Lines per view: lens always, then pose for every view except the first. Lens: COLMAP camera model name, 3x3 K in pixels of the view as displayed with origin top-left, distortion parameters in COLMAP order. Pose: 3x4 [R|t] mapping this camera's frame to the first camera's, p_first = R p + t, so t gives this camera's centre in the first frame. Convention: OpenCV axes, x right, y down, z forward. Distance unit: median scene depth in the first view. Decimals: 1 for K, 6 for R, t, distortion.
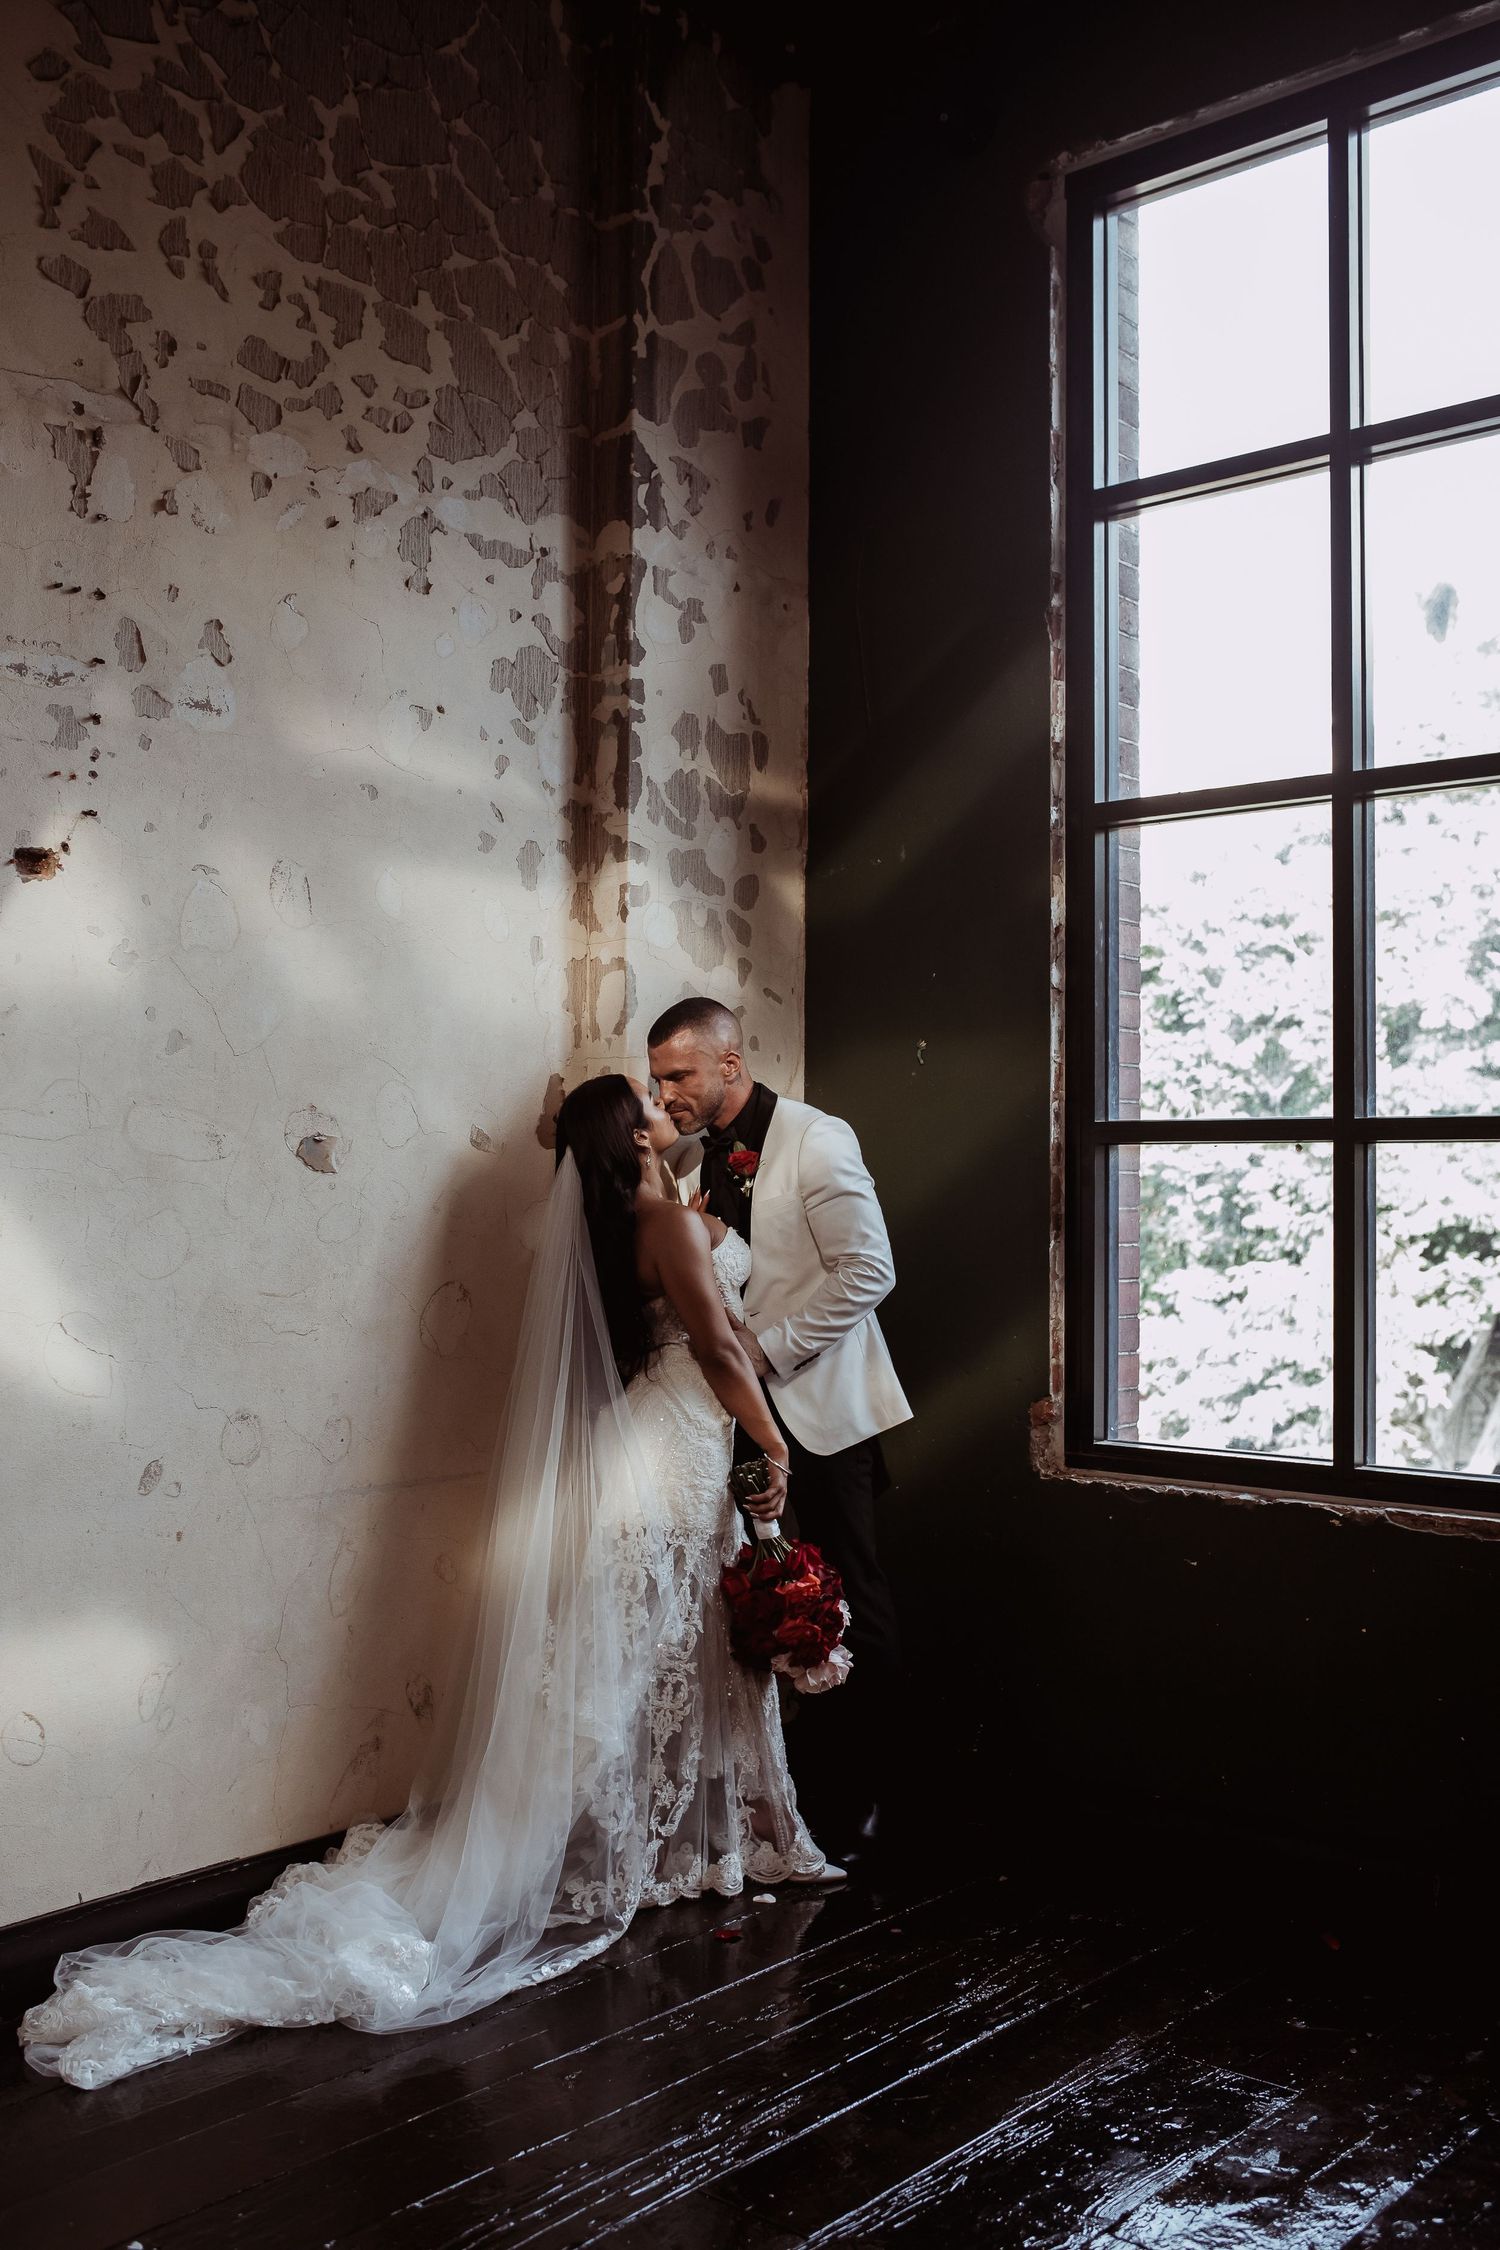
lens RADIAL K [[2237.3, 0, 751.9], [0, 2237.3, 1091.0], [0, 0, 1]] dist [-0.007213, 0.004950]
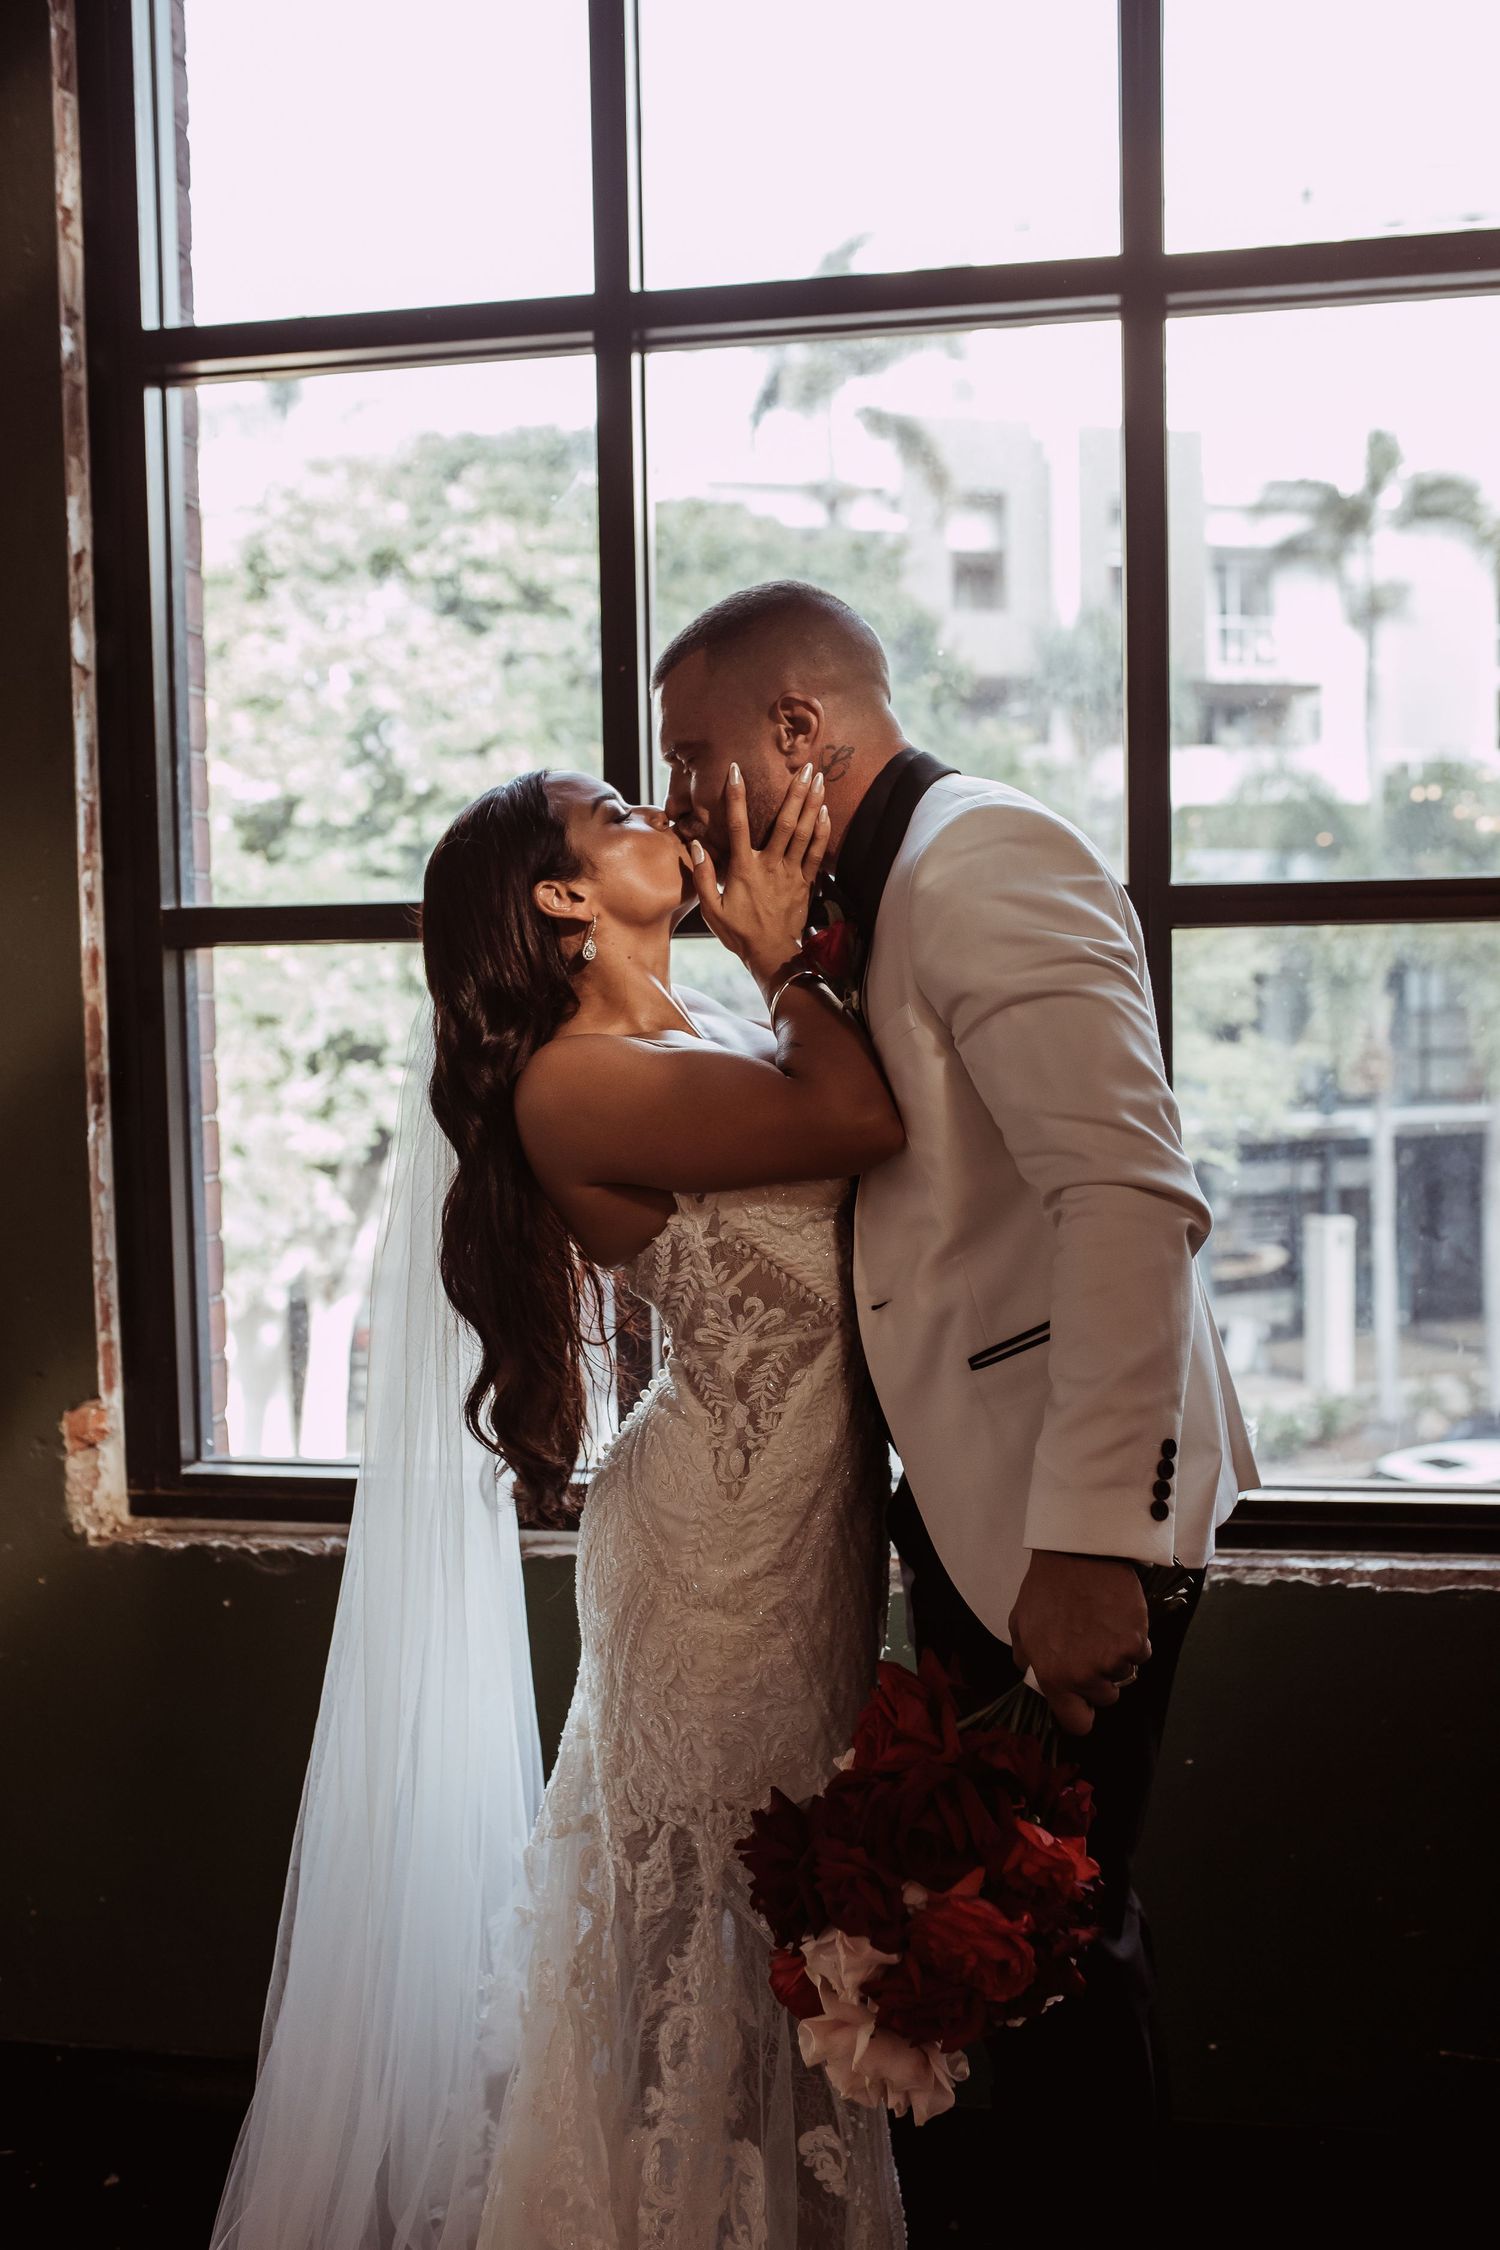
lens RADIAL K [[2237.3, 0, 751.9], [0, 2237.3, 1091.0], [0, 0, 1]] dist [-0.007213, 0.004950]
pose [[0.869604, -0.050615, 0.491148, 0.003886], [0.008498, 0.996119, 0.087610, 0.011562], [-0.493676, -0.072012, 0.866659, 0.433621]]
